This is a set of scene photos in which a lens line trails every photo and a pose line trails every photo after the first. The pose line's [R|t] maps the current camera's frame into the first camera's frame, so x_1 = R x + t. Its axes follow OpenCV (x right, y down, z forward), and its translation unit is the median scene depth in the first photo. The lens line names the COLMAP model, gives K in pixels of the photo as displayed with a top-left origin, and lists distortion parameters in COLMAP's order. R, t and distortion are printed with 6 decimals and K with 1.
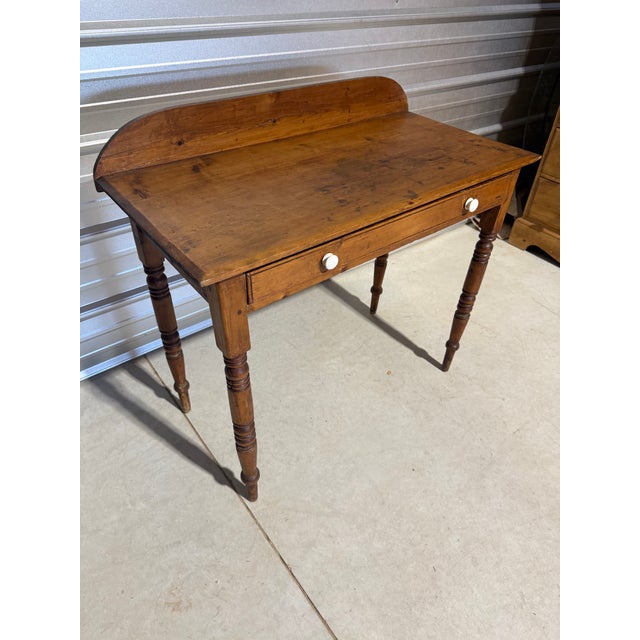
lens RADIAL K [[457.6, 0, 323.3], [0, 457.6, 316.6], [0, 0, 1]] dist [0.031551, -0.047219]
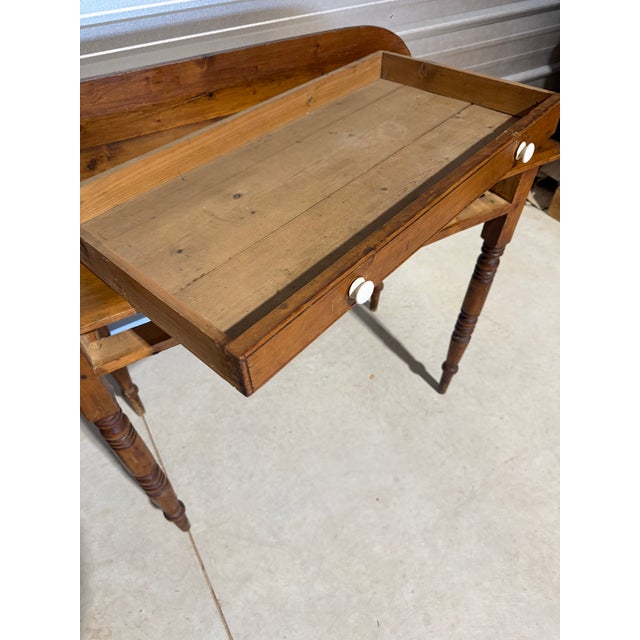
lens RADIAL K [[463.3, 0, 317.7], [0, 463.3, 319.0], [0, 0, 1]] dist [0.026043, -0.041742]
pose [[0.991382, 0.047926, -0.121920, 0.180534], [-0.031372, 0.990452, 0.134243, -0.131106], [0.127190, -0.129261, 0.983420, 0.156132]]
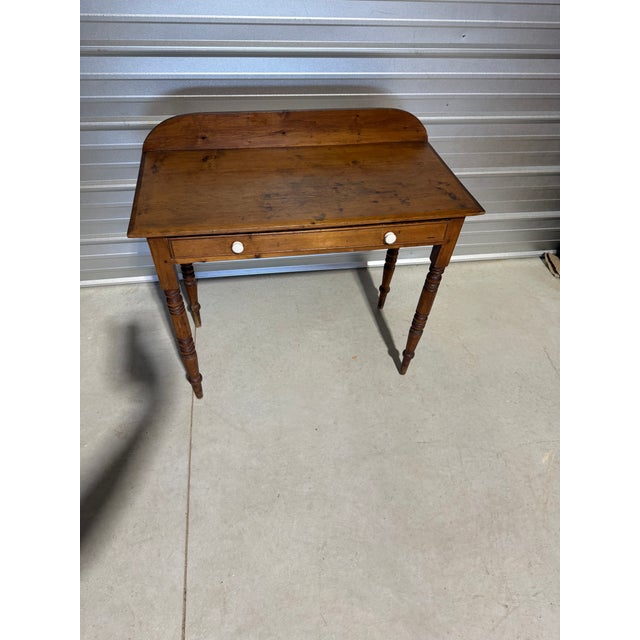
lens RADIAL K [[457.6, 0, 316.1], [0, 457.6, 318.2], [0, 0, 1]] dist [0.031551, -0.047219]
pose [[0.877664, 0.337283, -0.340507, 0.534626], [-0.310655, 0.941352, 0.131720, -0.119998], [0.364964, -0.009825, 0.930970, -0.160194]]
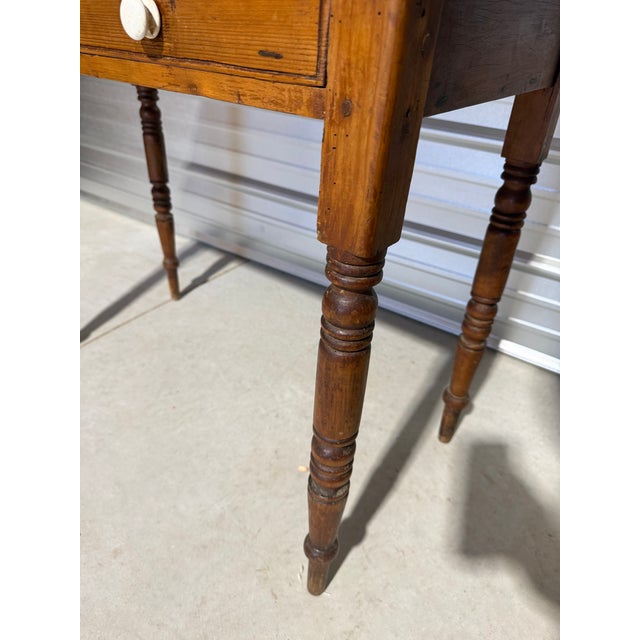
lens RADIAL K [[463.3, 0, 312.6], [0, 463.3, 330.4], [0, 0, 1]] dist [0.026043, -0.041742]
pose [[0.295467, 0.526680, -0.797062, 0.617238], [-0.616298, 0.742575, 0.262218, -0.177532], [0.729983, 0.413751, 0.543998, 0.826429]]
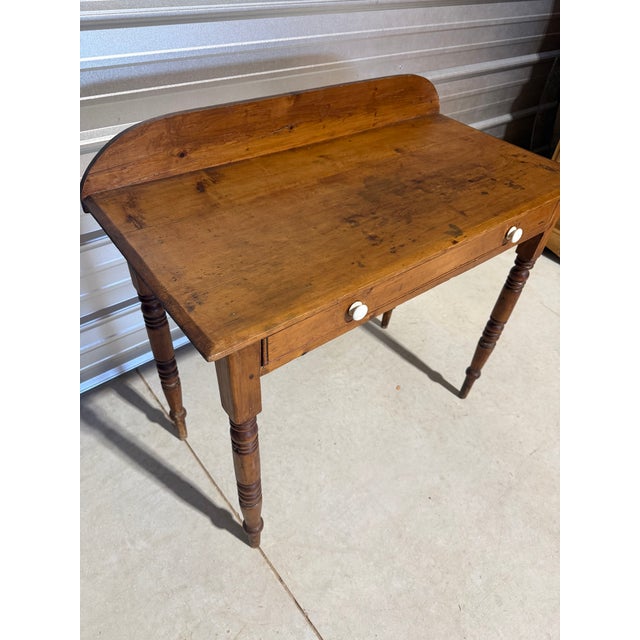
lens RADIAL K [[457.6, 0, 318.5], [0, 457.6, 319.6], [0, 0, 1]] dist [0.031551, -0.047219]
pose [[0.999274, 0.003784, 0.037915, -0.073287], [-0.006090, 0.998126, 0.060896, -0.094002], [-0.037614, -0.061083, 0.997424, 0.086655]]
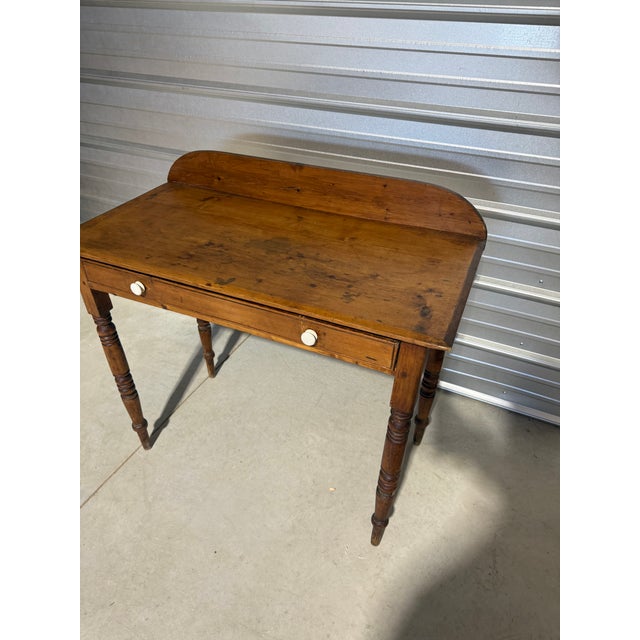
lens RADIAL K [[463.3, 0, 322.9], [0, 463.3, 320.3], [0, 0, 1]] dist [0.026043, -0.041742]
pose [[0.464209, 0.492610, -0.736101, 0.800364], [-0.556482, 0.808771, 0.190307, -0.377217], [0.689085, 0.321285, 0.649568, 0.384562]]
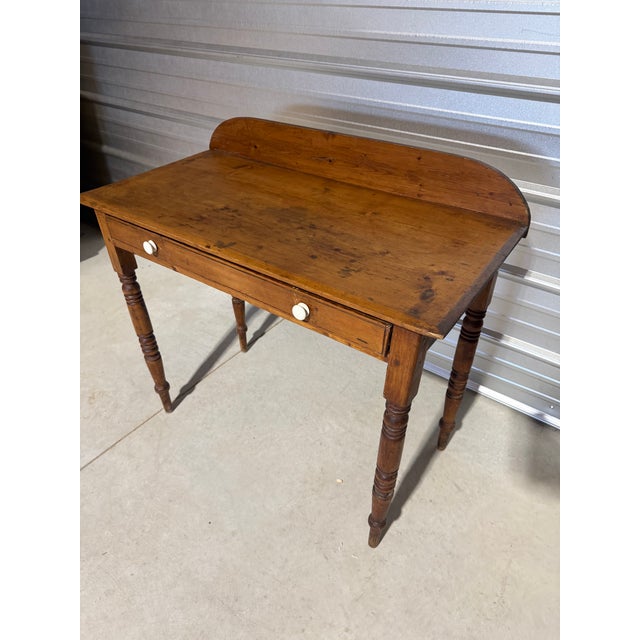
lens RADIAL K [[463.3, 0, 319.2], [0, 463.3, 319.6], [0, 0, 1]] dist [0.026043, -0.041742]
pose [[0.275079, 0.542068, -0.794036, 0.819480], [-0.596524, 0.743931, 0.301208, -0.415469], [0.753983, 0.390806, 0.527996, 0.517737]]
